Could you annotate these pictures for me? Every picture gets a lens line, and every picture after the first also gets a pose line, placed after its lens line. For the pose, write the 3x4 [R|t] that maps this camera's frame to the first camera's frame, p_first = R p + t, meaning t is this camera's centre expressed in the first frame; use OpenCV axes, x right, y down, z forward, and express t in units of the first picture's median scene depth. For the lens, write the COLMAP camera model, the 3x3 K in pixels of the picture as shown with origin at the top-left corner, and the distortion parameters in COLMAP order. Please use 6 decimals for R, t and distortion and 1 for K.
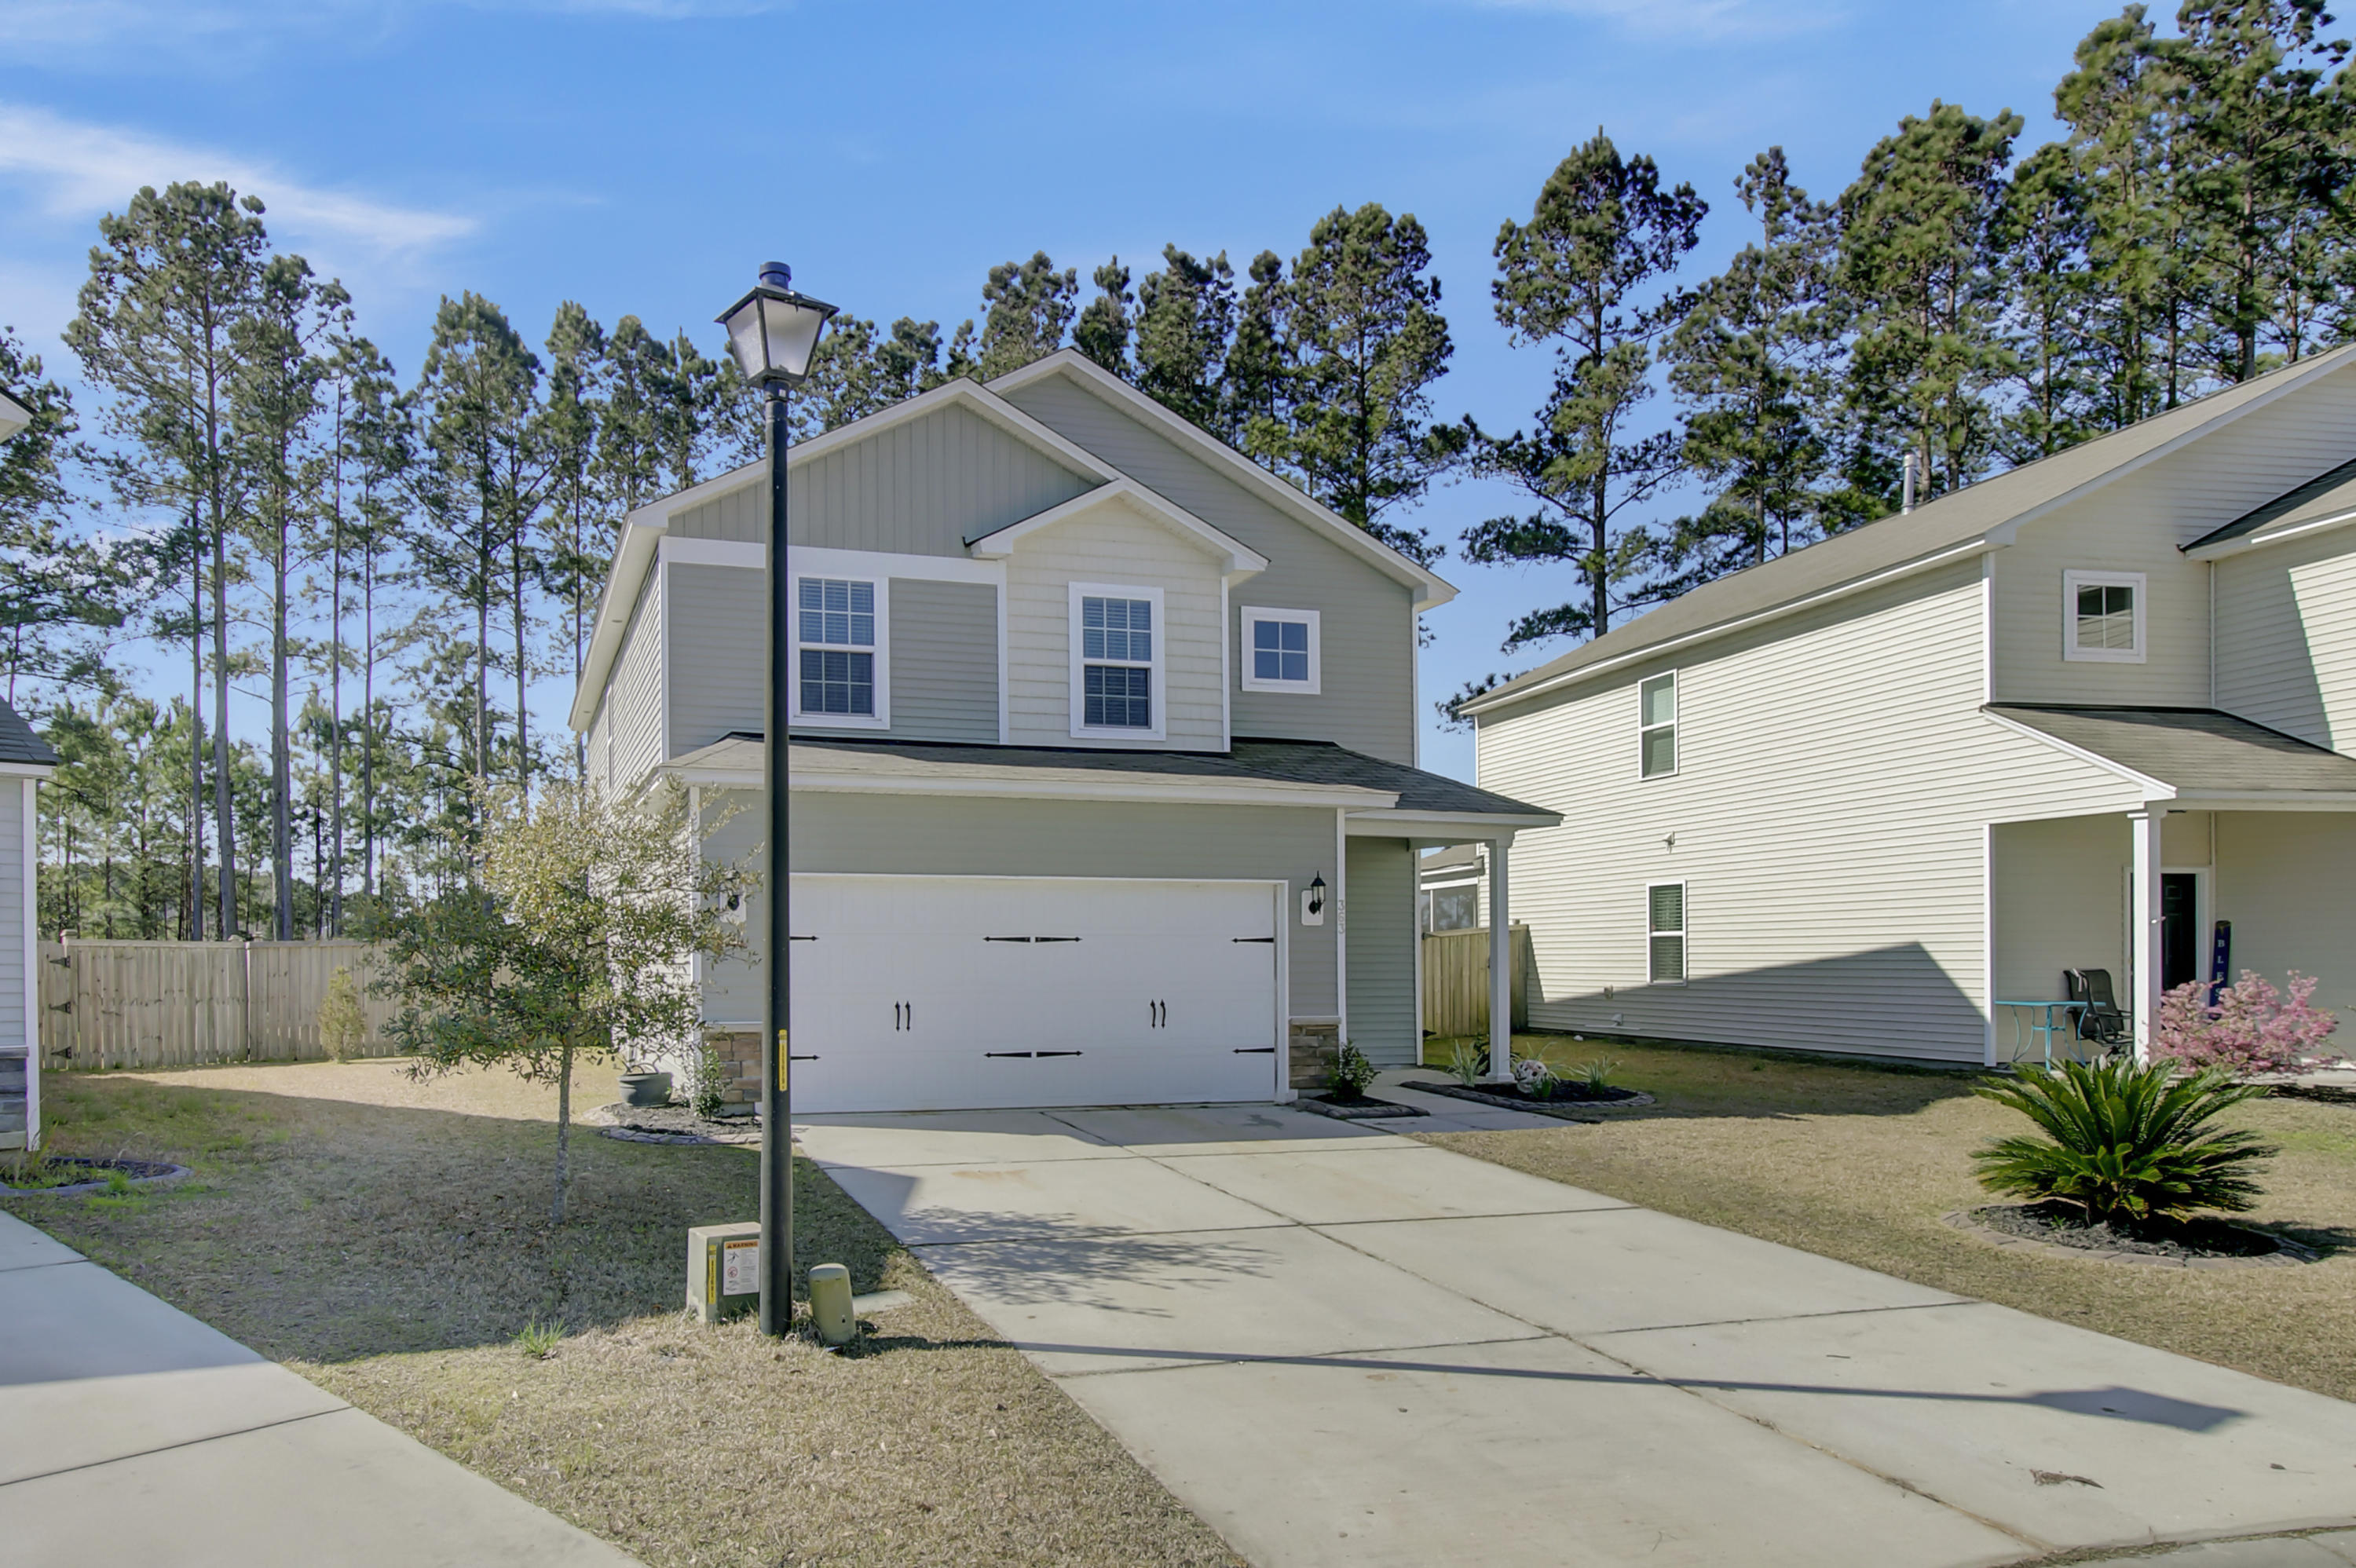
lens RADIAL K [[1697.7, 0, 1172.9], [0, 1697.7, 982.3], [0, 0, 1]] dist [0.000096, 0.000171]
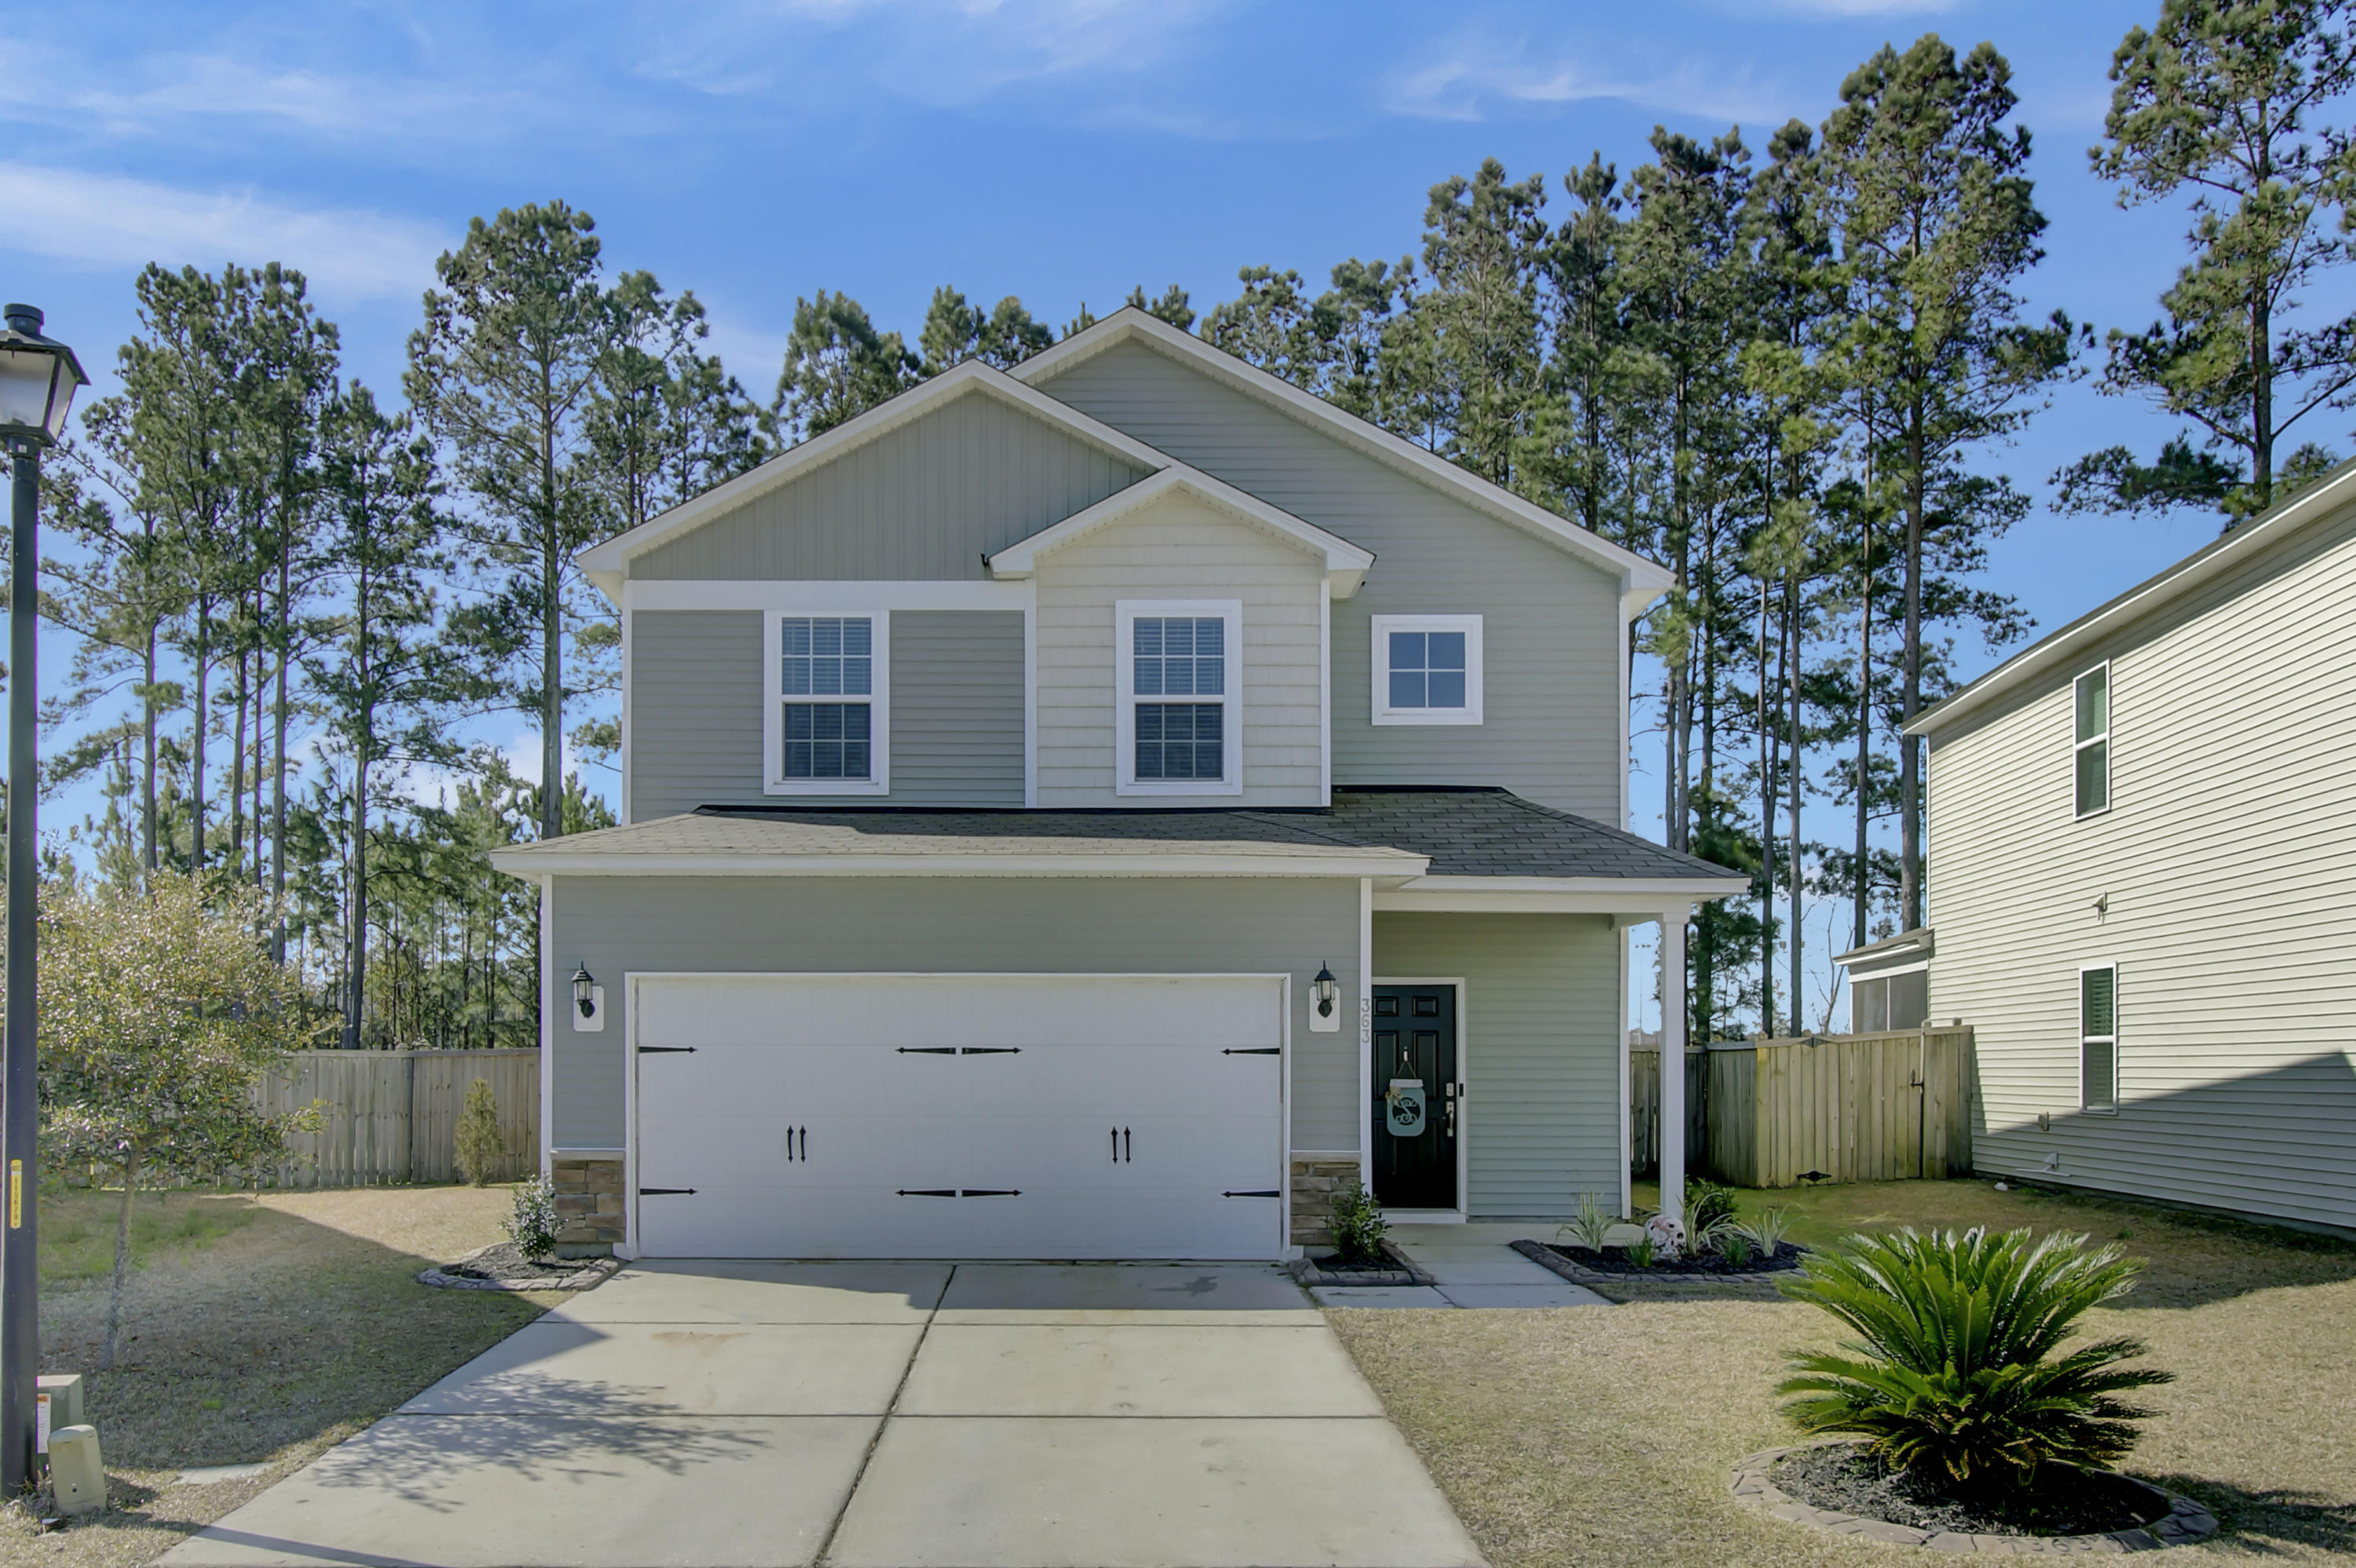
lens RADIAL K [[2185.1, 0, 1185.3], [0, 2185.1, 1061.7], [0, 0, 1]] dist [0.005497, -0.005811]
pose [[0.948552, 0.001581, -0.316617, 0.296324], [-0.006788, 0.999859, -0.015341, -0.004049], [0.316548, 0.016701, 0.948429, 0.041705]]
